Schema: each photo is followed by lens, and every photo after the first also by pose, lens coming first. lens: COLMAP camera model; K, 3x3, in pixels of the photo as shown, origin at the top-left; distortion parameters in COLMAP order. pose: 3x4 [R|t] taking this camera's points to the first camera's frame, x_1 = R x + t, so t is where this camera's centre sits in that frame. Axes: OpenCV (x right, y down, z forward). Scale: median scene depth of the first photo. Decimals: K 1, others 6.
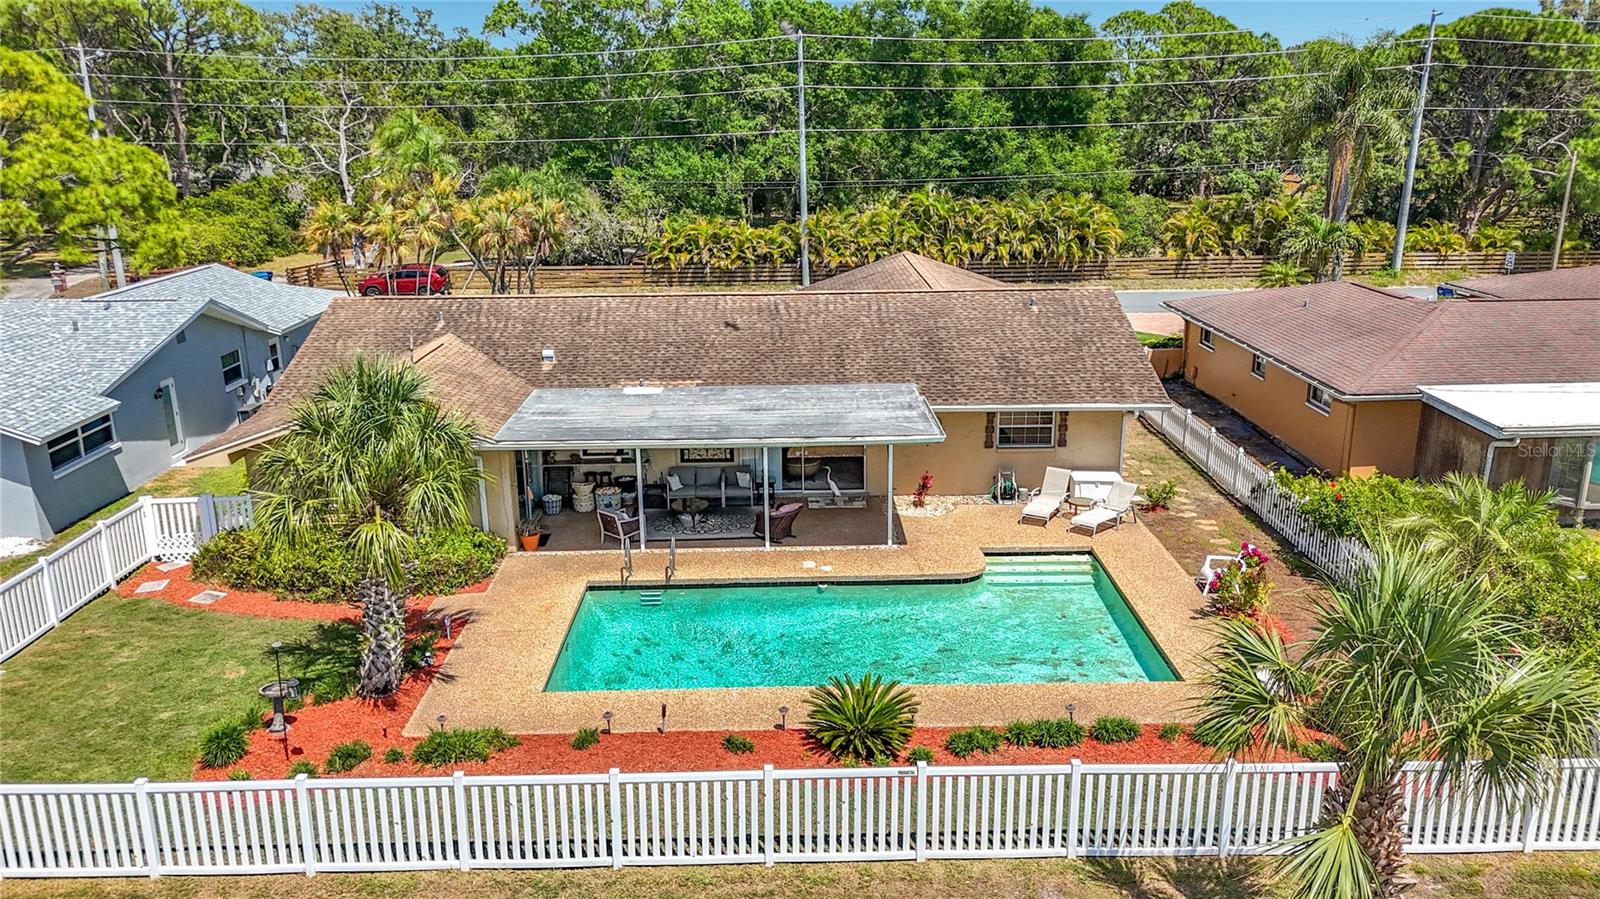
lens RADIAL K [[1182.9, 0, 799.2], [0, 1182.9, 415.9], [0, 0, 1]] dist [0.067194, -0.112284]
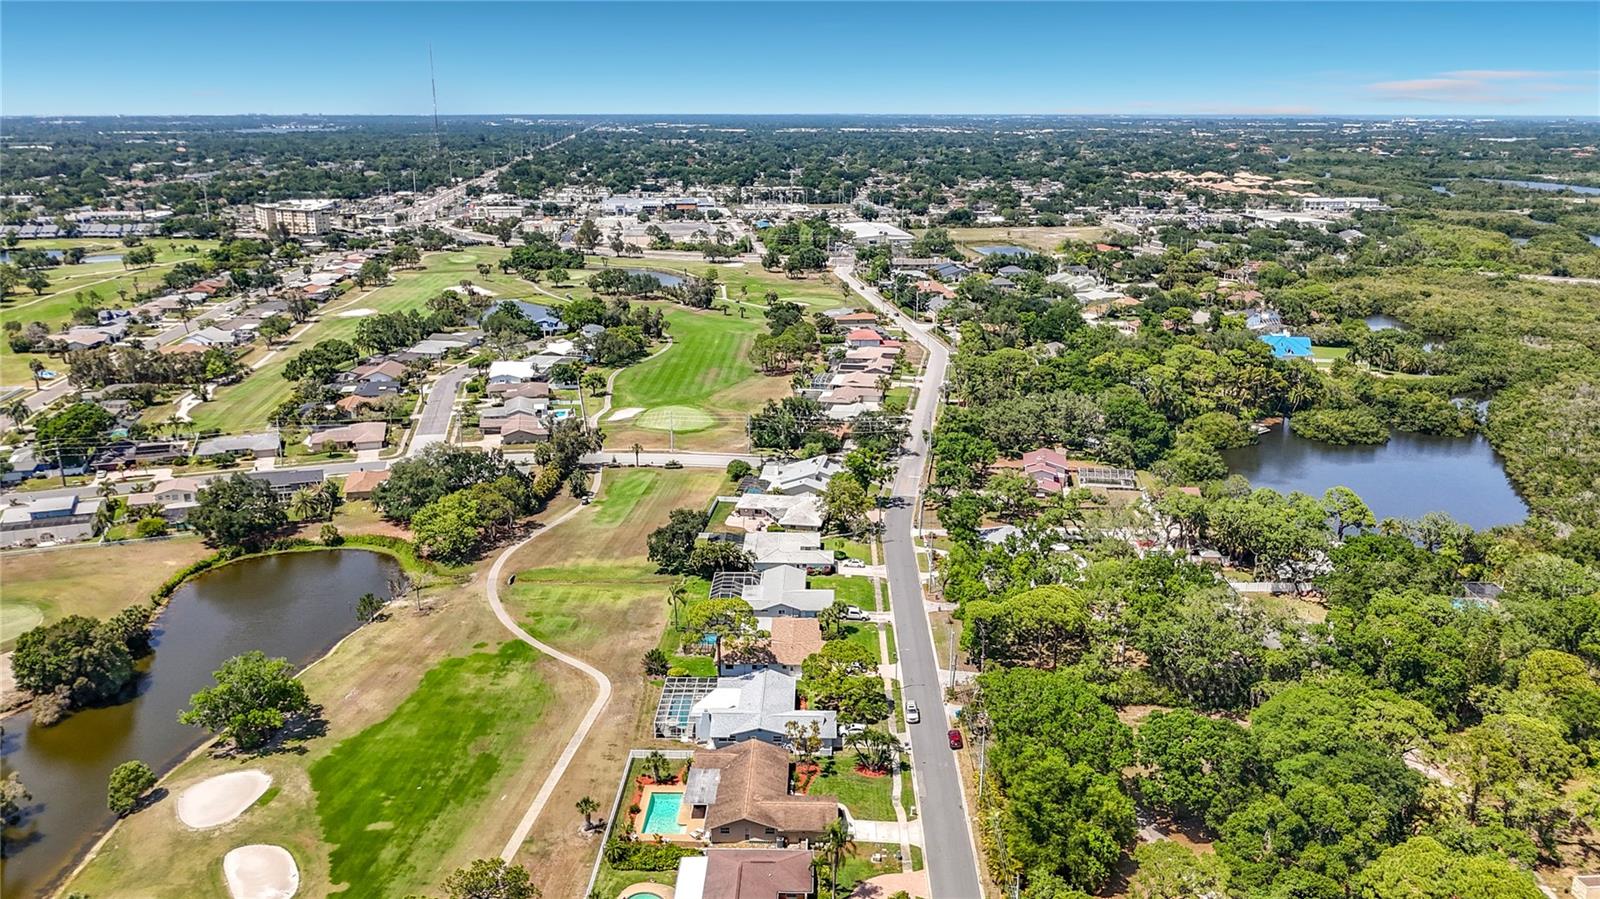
lens RADIAL K [[1182.9, 0, 799.2], [0, 1182.9, 415.9], [0, 0, 1]] dist [0.067194, -0.112284]
pose [[-0.036335, 0.261285, -0.964578, 2.359527], [-0.254540, 0.930961, 0.261767, -1.552642], [0.966379, 0.255035, 0.032681, 0.322007]]
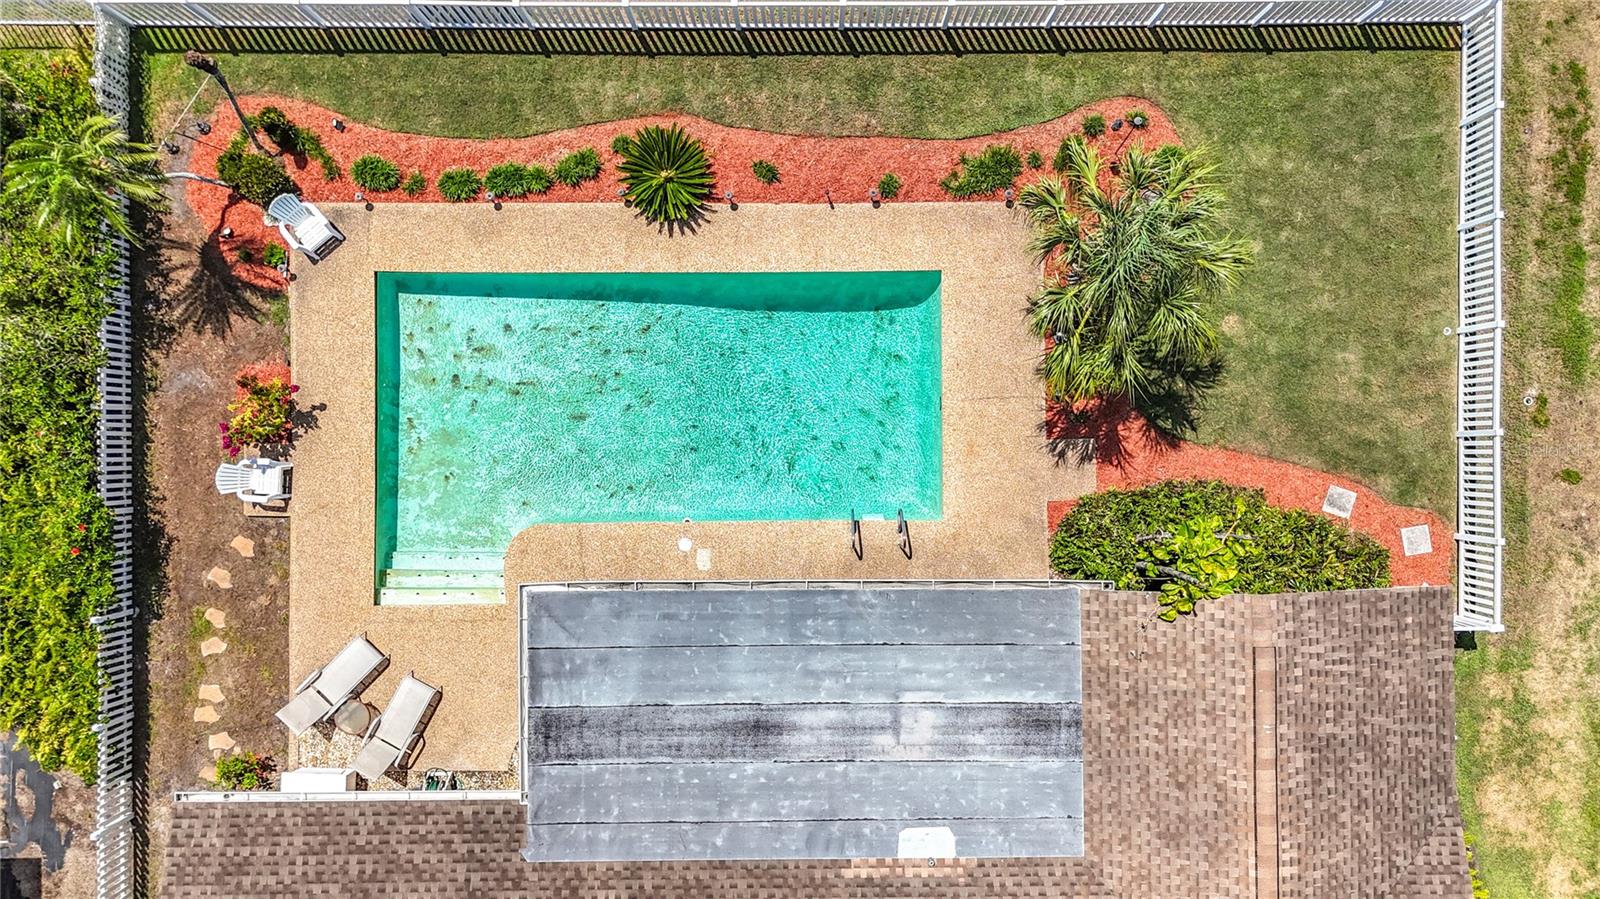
lens RADIAL K [[1182.9, 0, 799.2], [0, 1182.9, 415.9], [0, 0, 1]] dist [0.067194, -0.112284]
pose [[-0.999923, -0.011767, 0.003817, -0.024949], [0.006558, -0.242662, 0.970089, -0.274639], [-0.010489, 0.970040, 0.242721, 0.261580]]
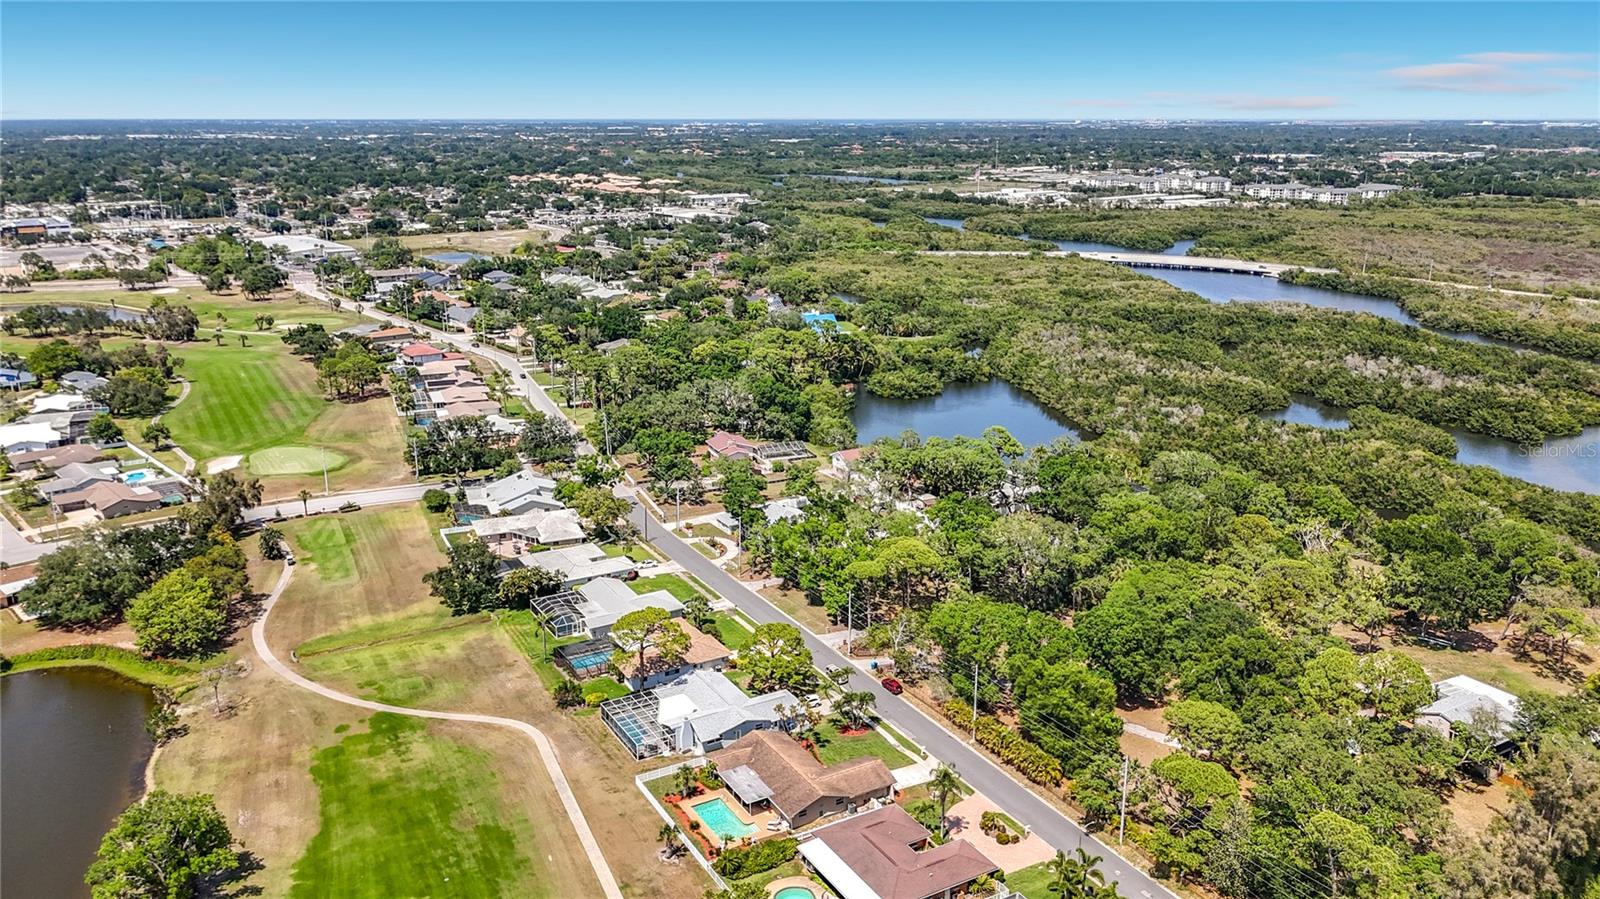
lens RADIAL K [[1167.6, 0, 800.0], [0, 1167.6, 449.5], [0, 0, 1]] dist [0.063915, -0.113779]
pose [[0.482344, 0.252448, -0.838817, 2.101335], [-0.228406, 0.960694, 0.157788, -1.194156], [0.845680, 0.115483, 0.521046, -0.977200]]
